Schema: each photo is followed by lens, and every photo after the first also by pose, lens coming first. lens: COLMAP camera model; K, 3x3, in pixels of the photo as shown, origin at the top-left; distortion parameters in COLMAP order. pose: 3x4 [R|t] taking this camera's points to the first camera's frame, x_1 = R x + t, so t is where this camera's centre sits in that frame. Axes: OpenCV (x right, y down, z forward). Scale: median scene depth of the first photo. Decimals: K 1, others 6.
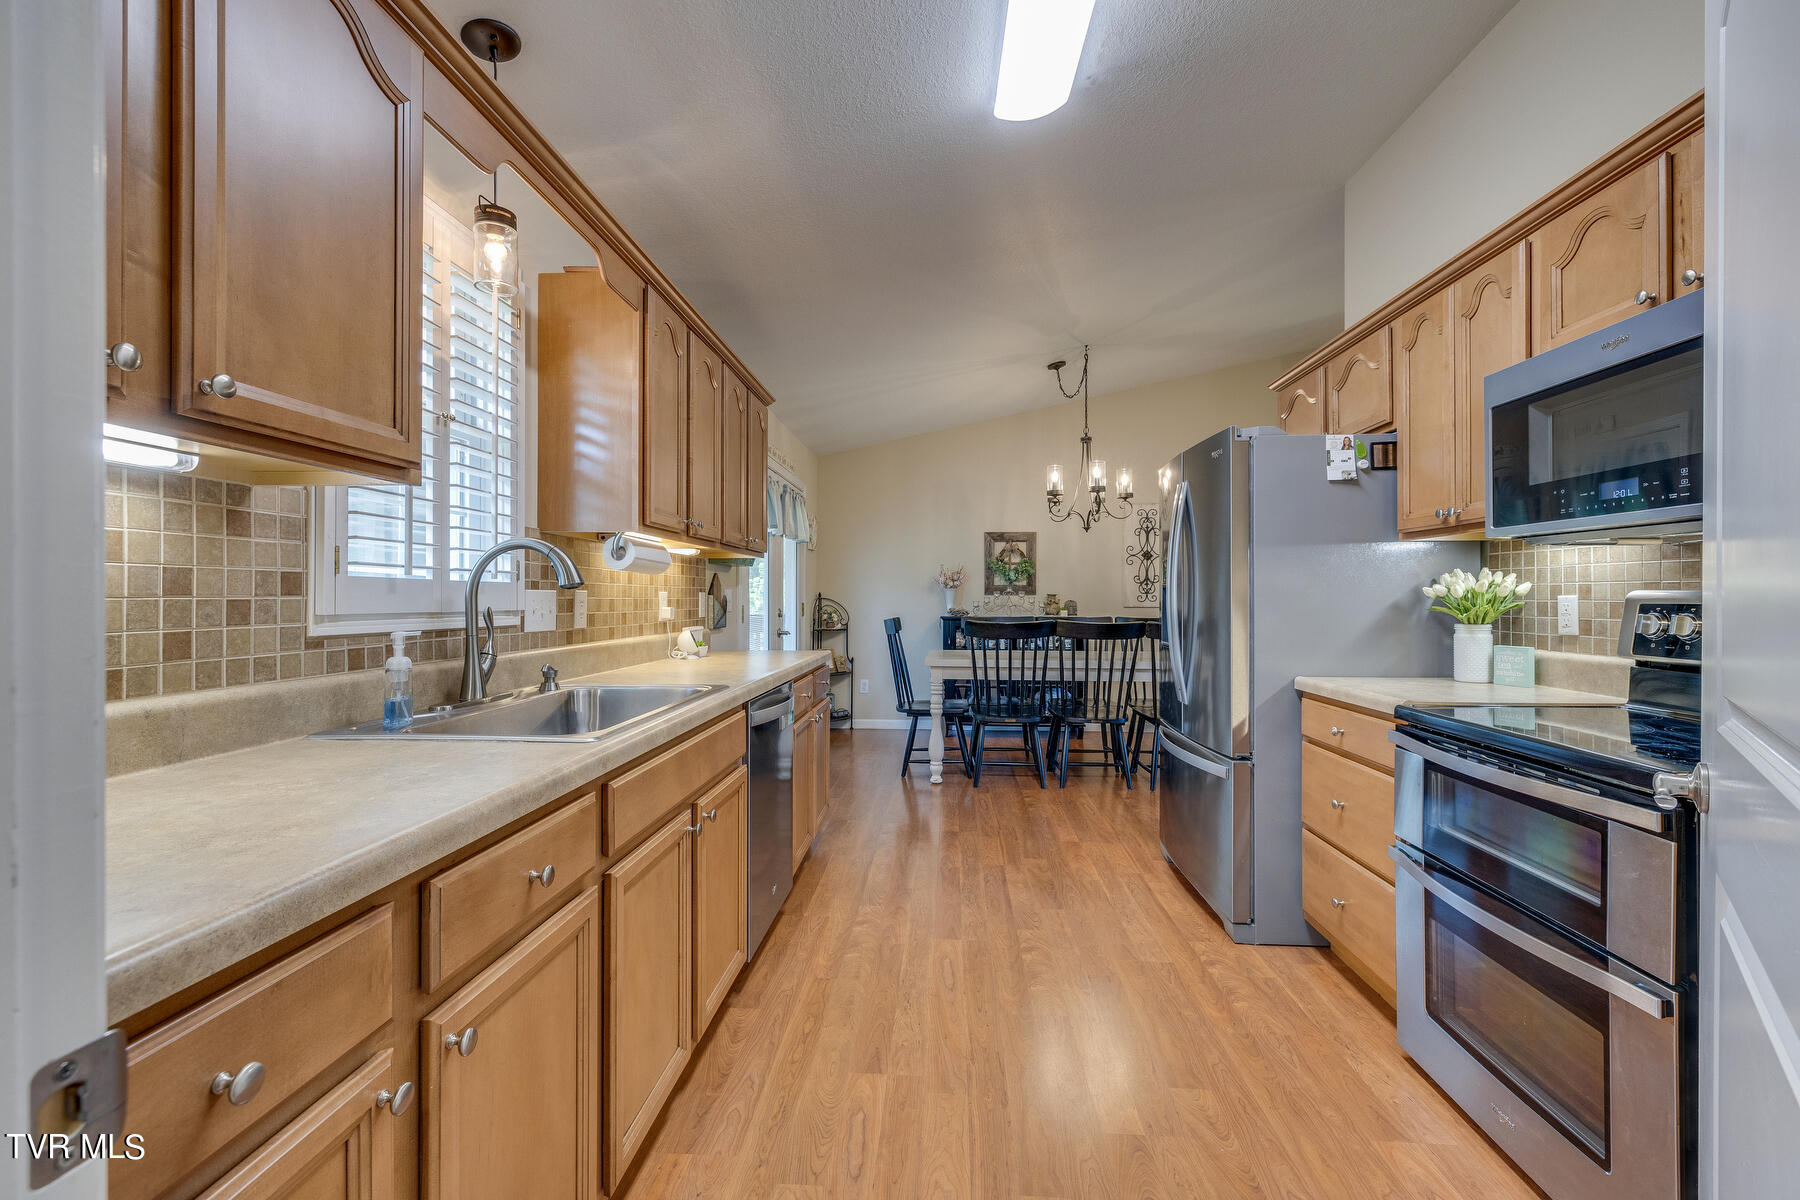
lens RADIAL K [[760.8, 0, 903.6], [0, 760.8, 591.4], [0, 0, 1]] dist [0.000243, 0.000160]
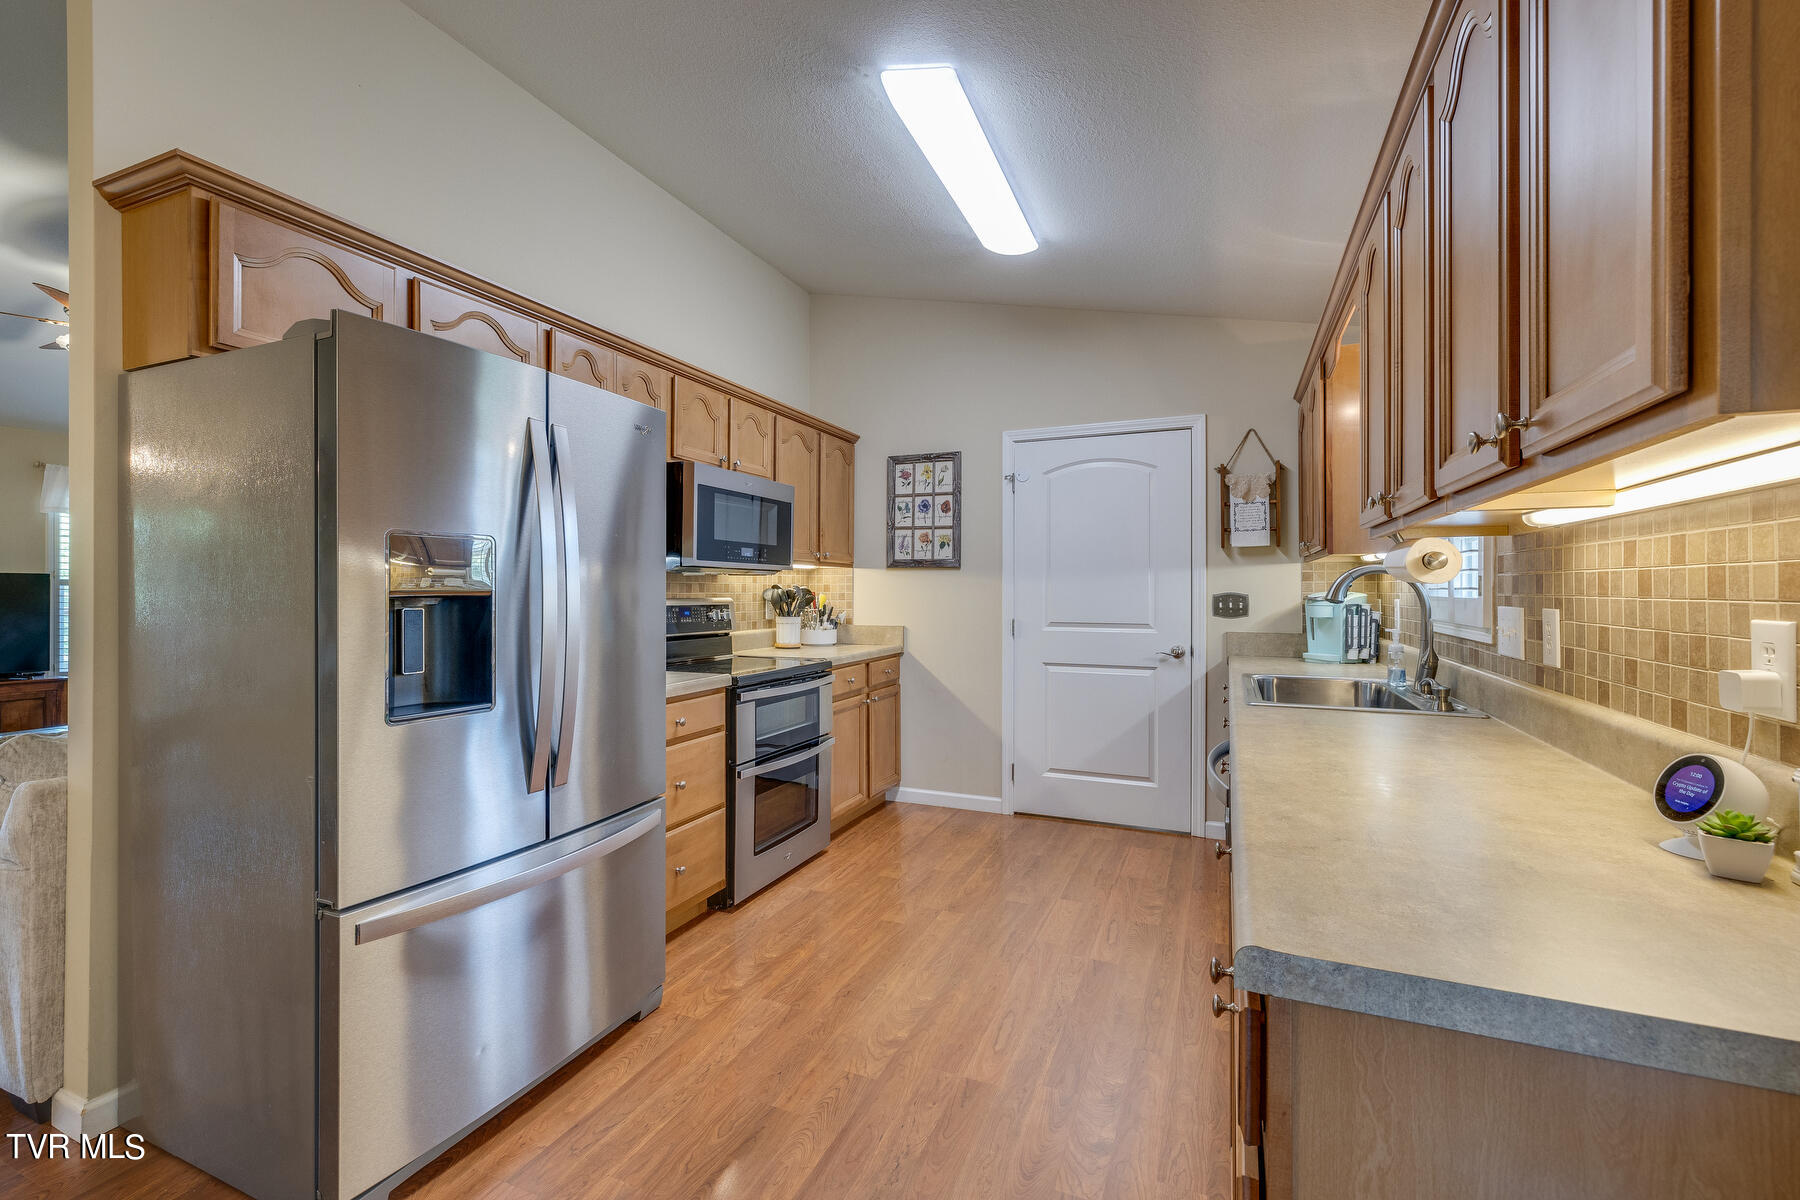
lens RADIAL K [[760.8, 0, 903.6], [0, 760.8, 591.4], [0, 0, 1]] dist [0.000243, 0.000160]
pose [[-0.943175, -0.003145, 0.332281, -0.123756], [-0.004744, 0.999981, -0.004002, -0.010920], [-0.332262, -0.005351, -0.943172, 1.871732]]
